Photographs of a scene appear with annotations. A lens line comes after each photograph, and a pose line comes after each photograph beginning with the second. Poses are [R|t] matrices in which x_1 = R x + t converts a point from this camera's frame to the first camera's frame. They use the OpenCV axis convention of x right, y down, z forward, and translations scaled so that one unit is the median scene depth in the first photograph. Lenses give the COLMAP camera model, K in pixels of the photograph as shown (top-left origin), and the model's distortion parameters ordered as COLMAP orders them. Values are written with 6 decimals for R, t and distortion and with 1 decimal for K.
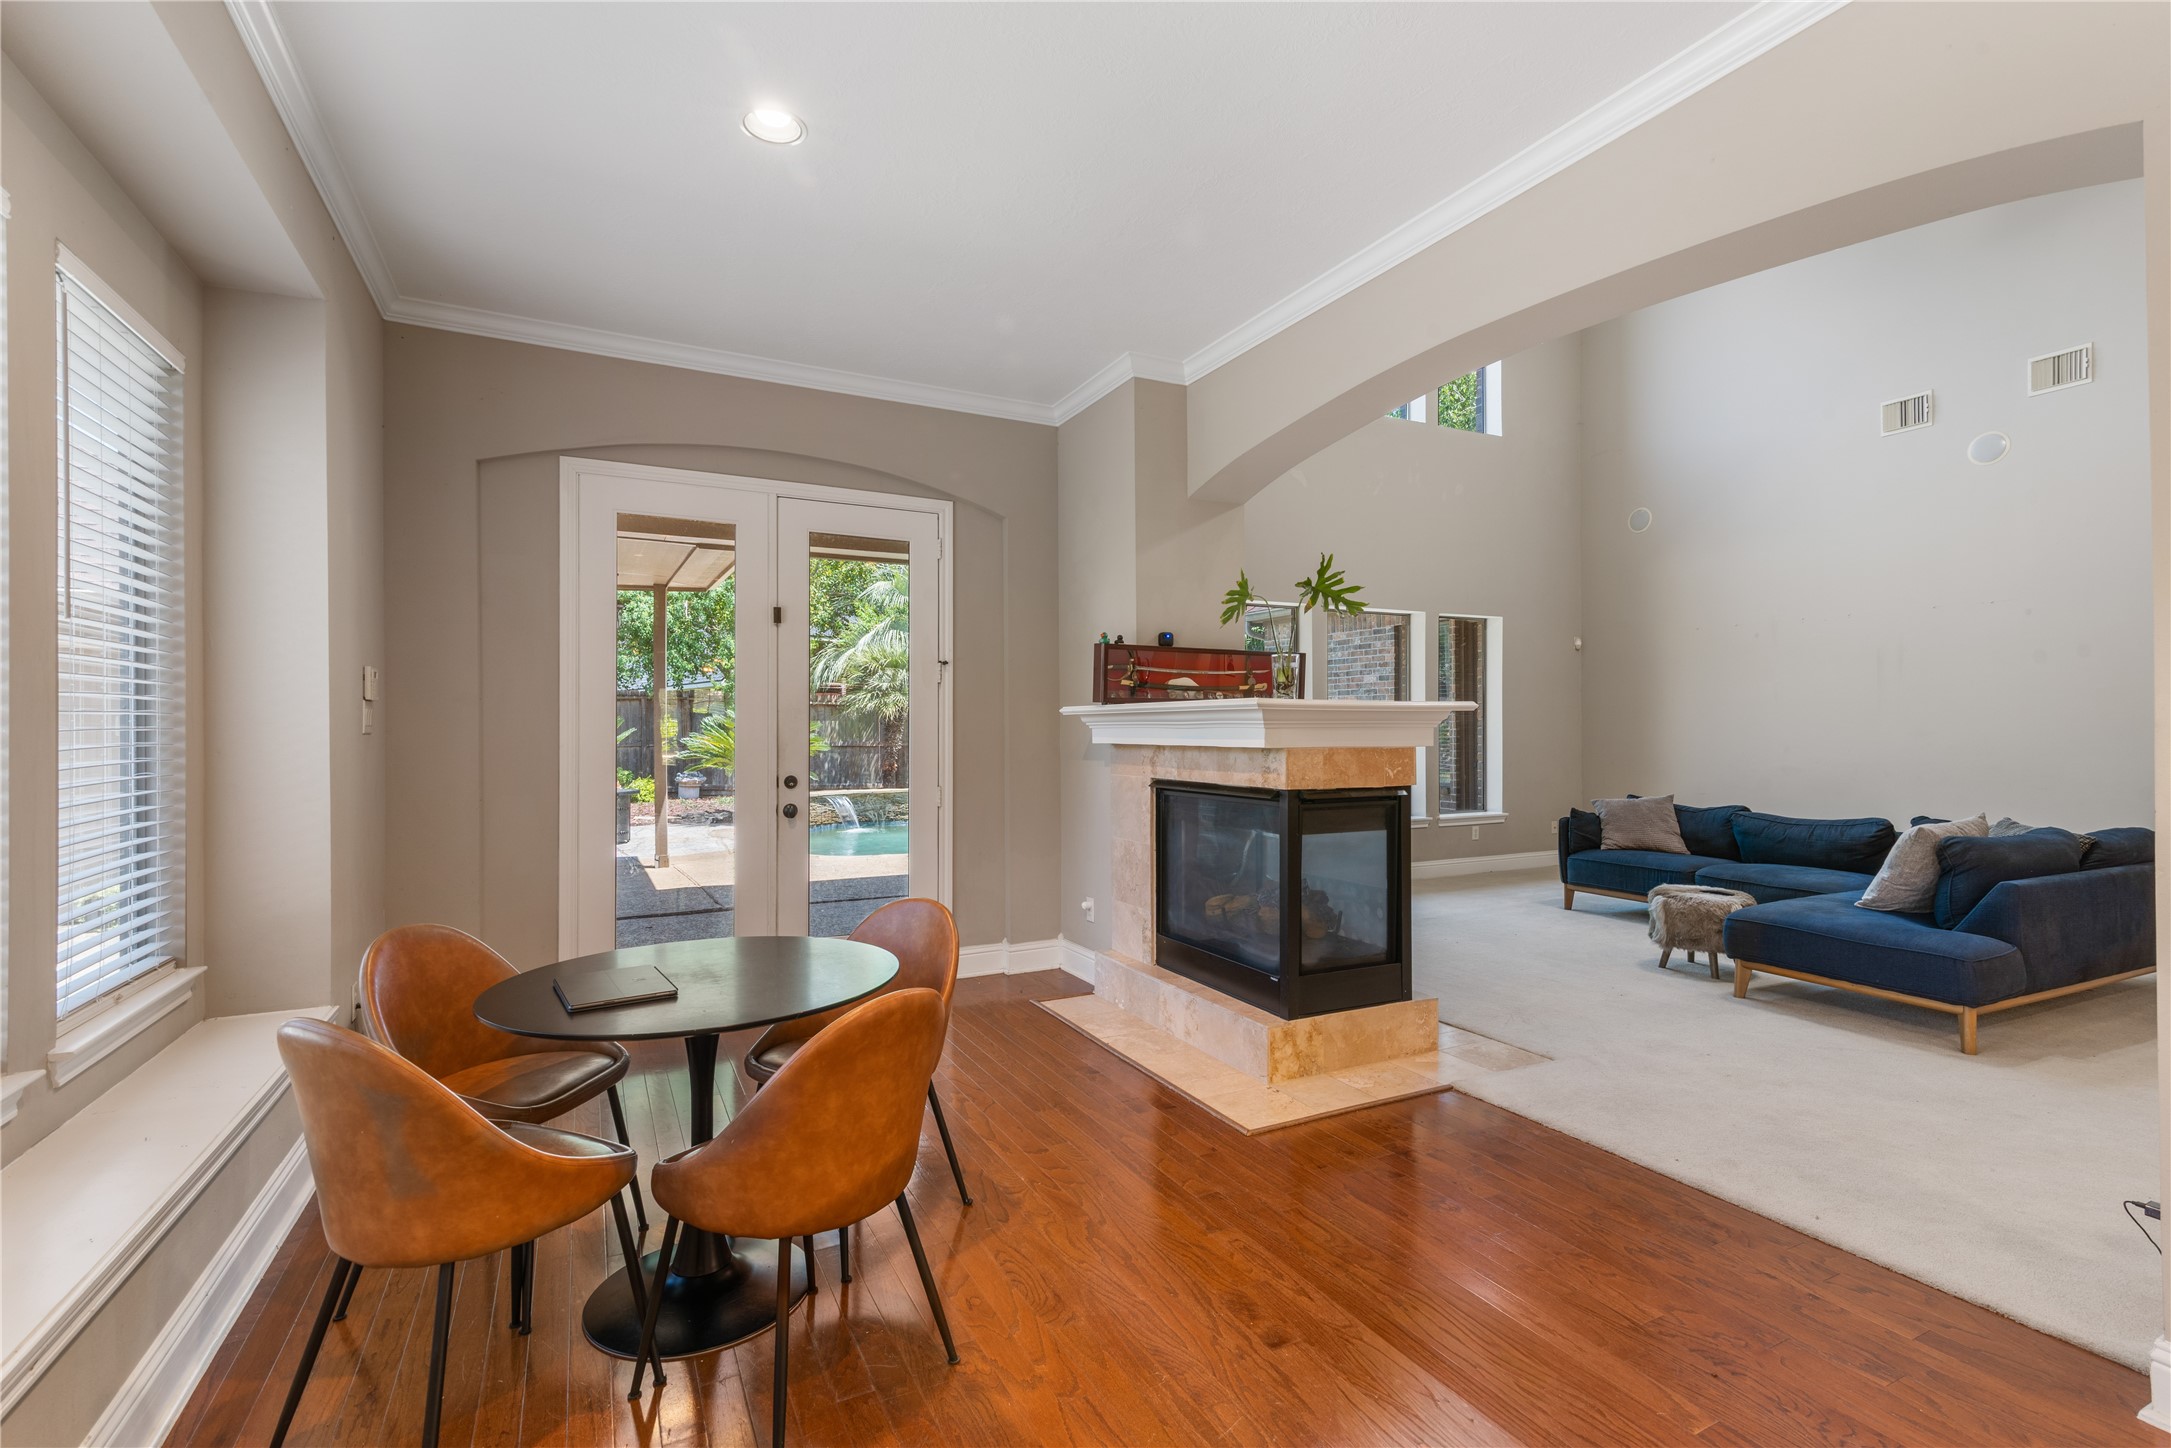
lens RADIAL K [[979.4, 0, 1089.6], [0, 979.4, 728.0], [0, 0, 1]] dist [0.020135, -0.002838]
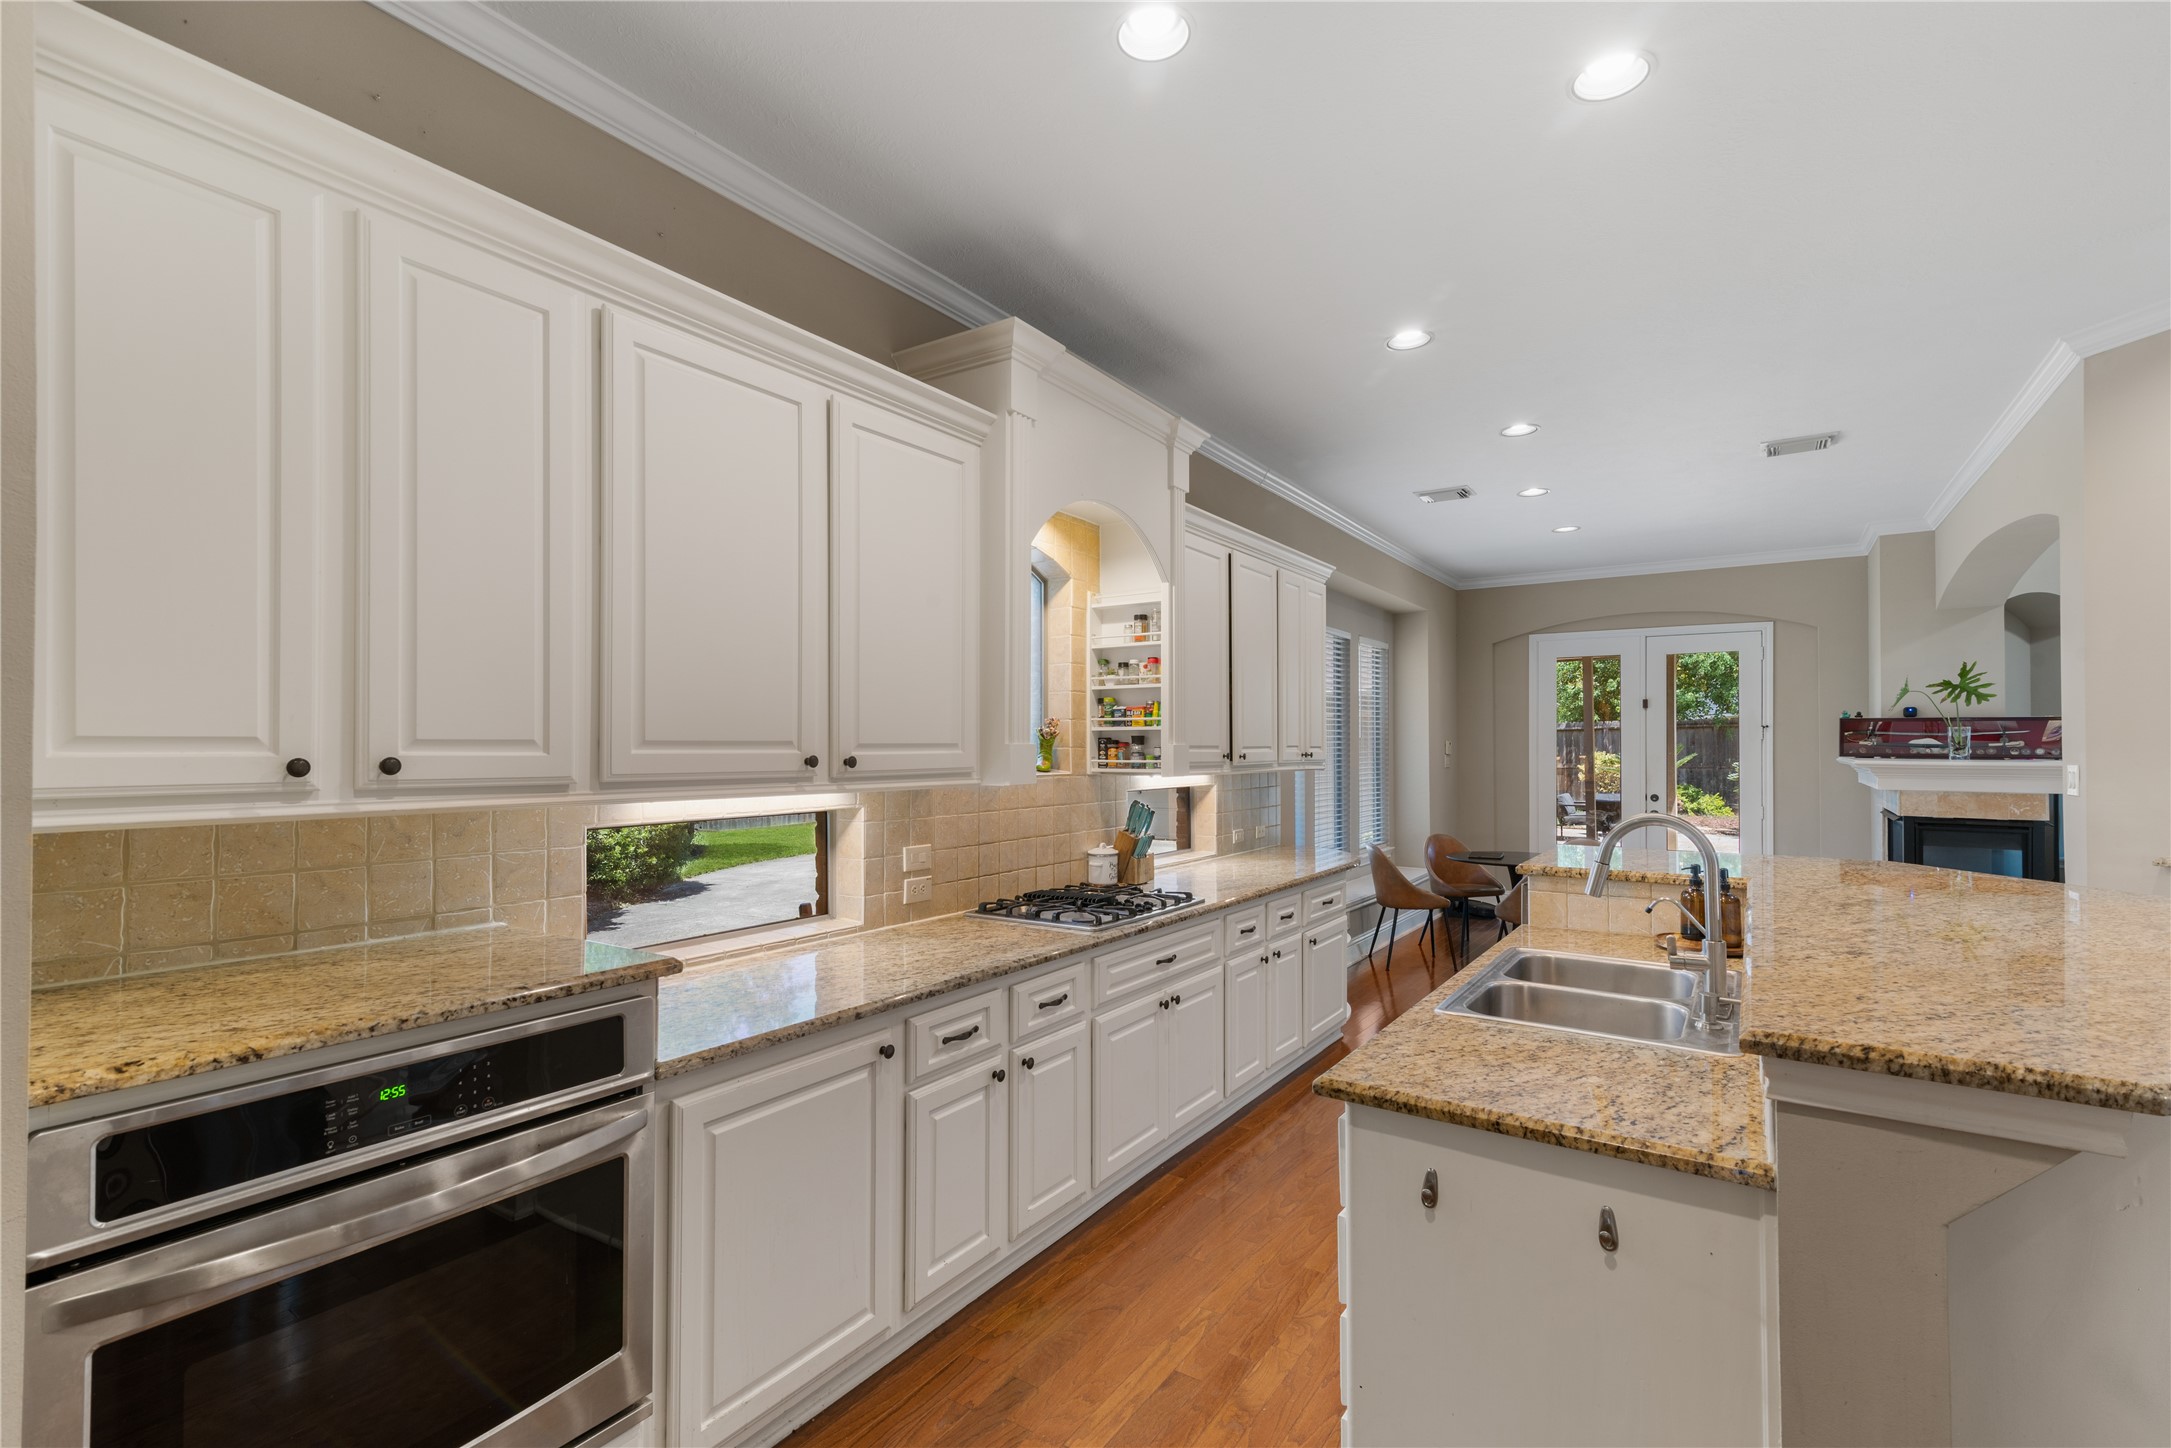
lens RADIAL K [[979.4, 0, 1091.0], [0, 979.4, 737.2], [0, 0, 1]] dist [0.020135, -0.002838]
pose [[0.488041, -0.003409, -0.872814, 0.808594], [-0.001438, 0.999988, -0.004710, -0.047790], [0.872819, 0.003553, 0.488031, -0.805466]]
